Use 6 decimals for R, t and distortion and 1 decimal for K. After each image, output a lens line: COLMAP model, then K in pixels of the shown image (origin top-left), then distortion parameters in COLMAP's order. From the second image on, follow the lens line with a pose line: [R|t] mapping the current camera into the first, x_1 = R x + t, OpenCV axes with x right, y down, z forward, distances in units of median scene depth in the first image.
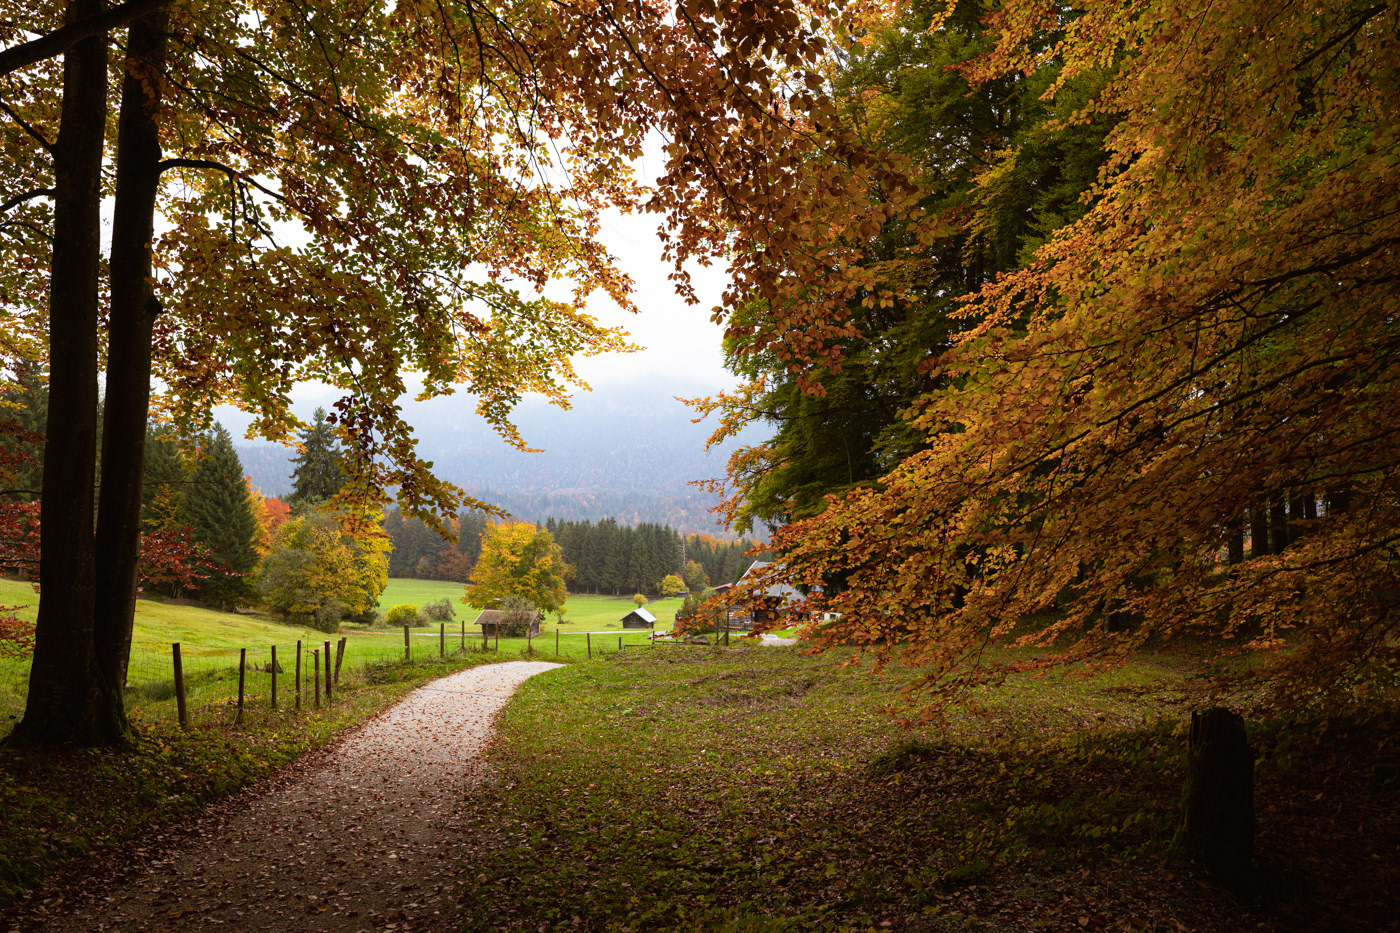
lens RADIAL K [[920.6, 0, 700.5], [0, 920.6, 420.6], [0, 0, 1]] dist [0.001660, -0.000208]
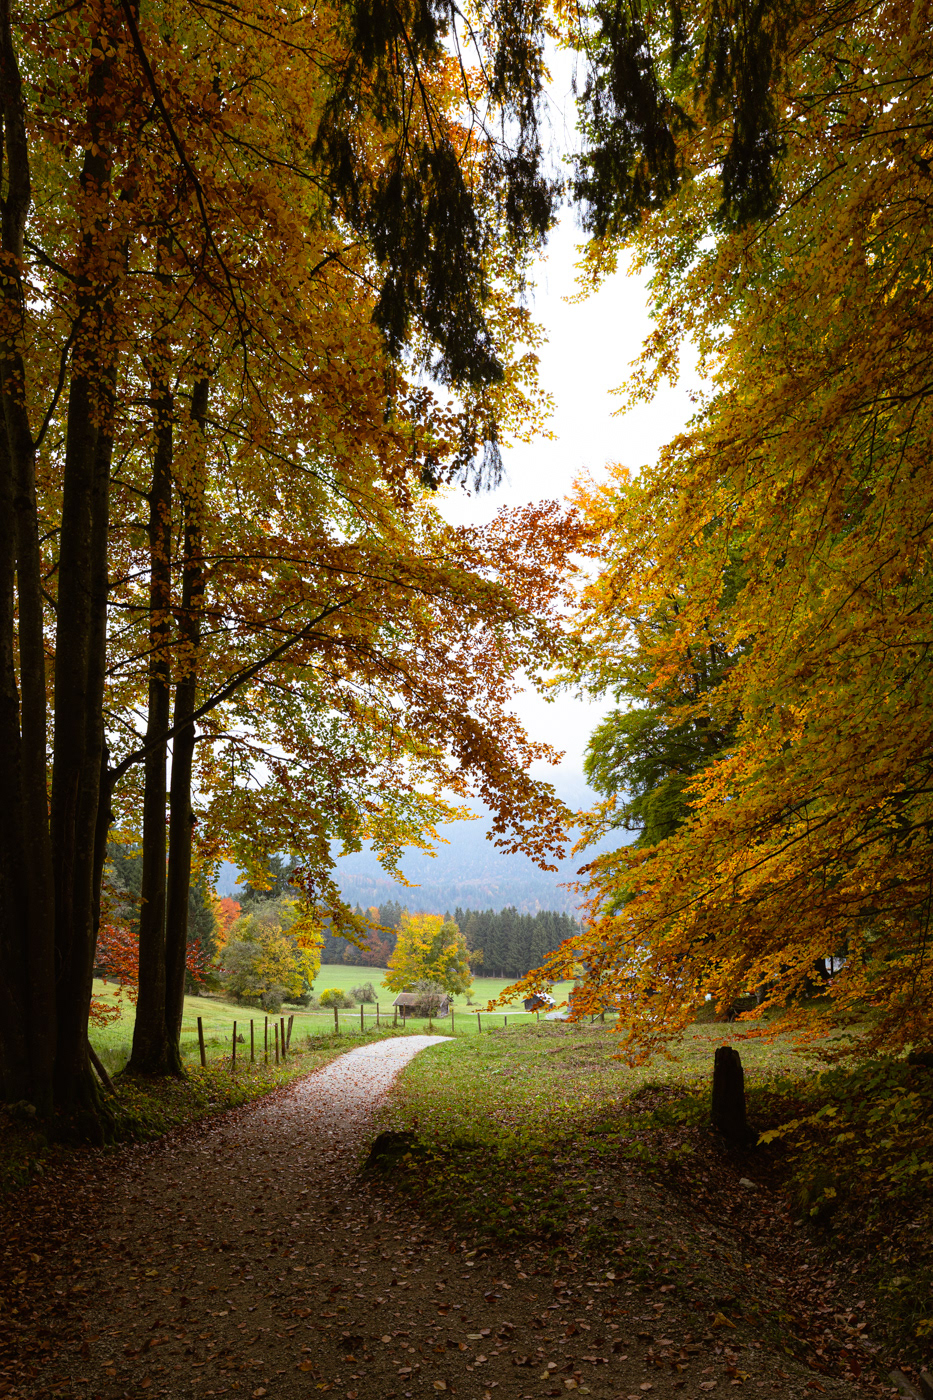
lens RADIAL K [[920.6, 0, 466.5], [0, 920.6, 700.0], [0, 0, 1]] dist [0.001660, -0.000208]
pose [[0.985718, -0.053952, -0.159527, 0.070692], [0.037168, 0.993630, -0.106383, -0.047230], [0.164250, 0.098934, 0.981445, -0.218516]]
